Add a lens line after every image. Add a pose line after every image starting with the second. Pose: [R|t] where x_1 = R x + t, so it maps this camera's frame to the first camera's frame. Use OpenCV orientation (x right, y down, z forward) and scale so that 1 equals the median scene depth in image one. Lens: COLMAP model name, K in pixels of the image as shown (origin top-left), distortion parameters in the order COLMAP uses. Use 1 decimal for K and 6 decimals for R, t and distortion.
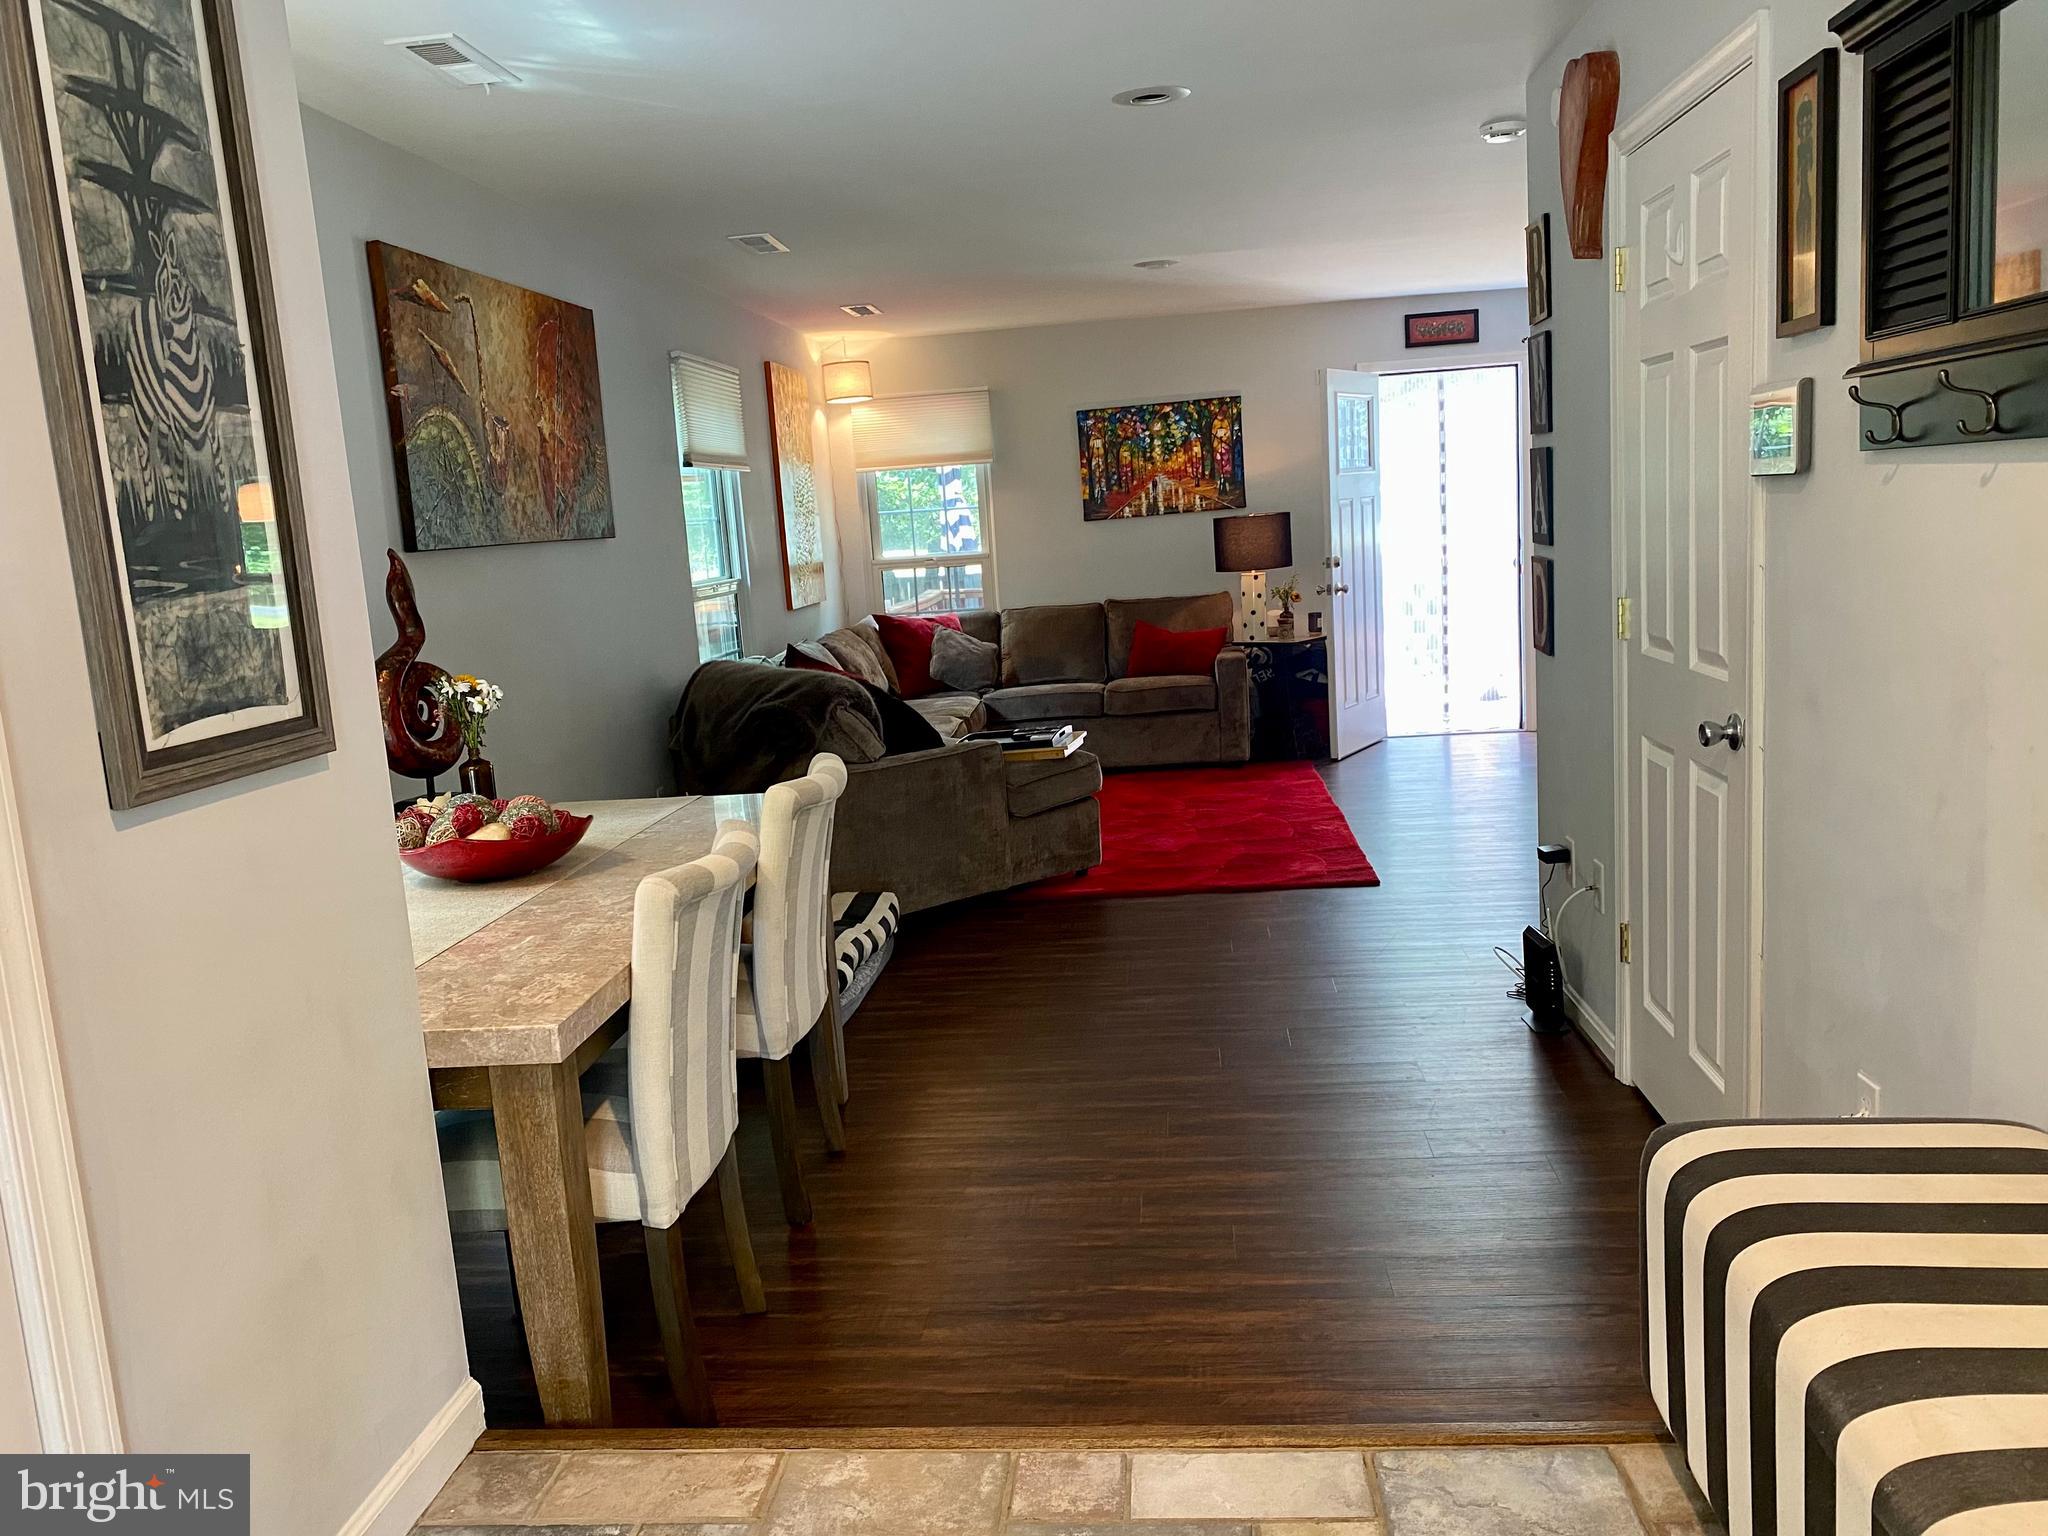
lens RADIAL K [[1568.4, 0, 1023.2], [0, 1568.4, 763.8], [0, 0, 1]] dist [0.030623, -0.003743]
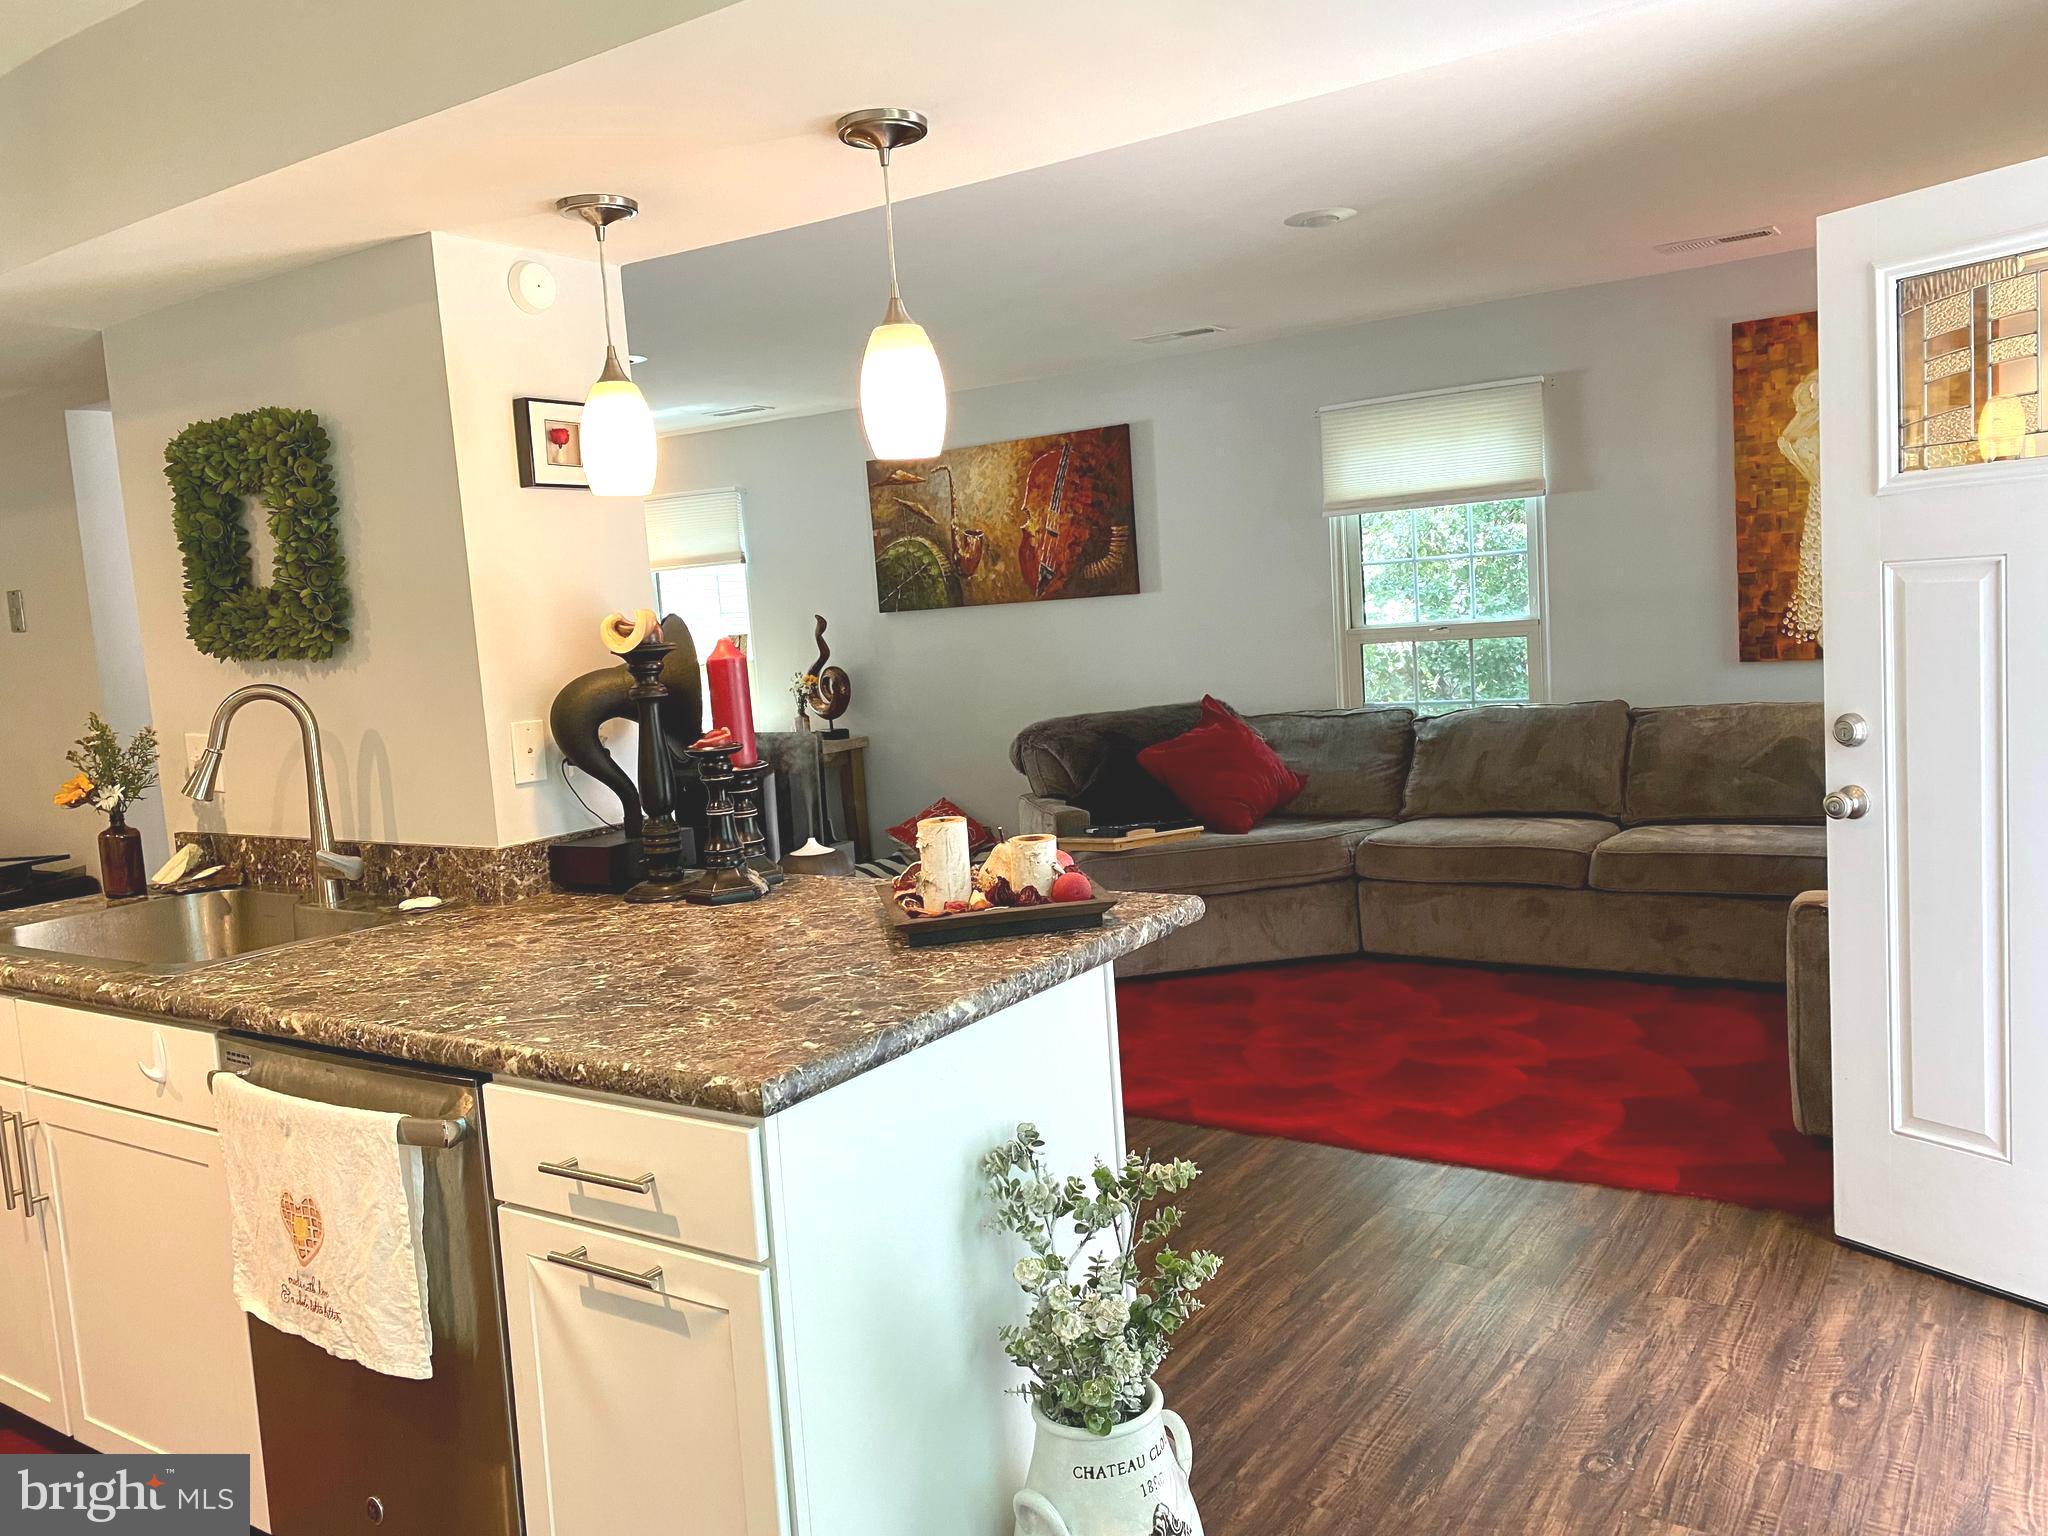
lens RADIAL K [[1568.4, 0, 1023.8], [0, 1568.4, 767.0], [0, 0, 1]] dist [0.030623, -0.003743]
pose [[-0.456175, 0.181521, -0.871180, 1.143684], [-0.045587, 0.972923, 0.226591, -0.355345], [0.888722, 0.143080, -0.435548, 1.810272]]
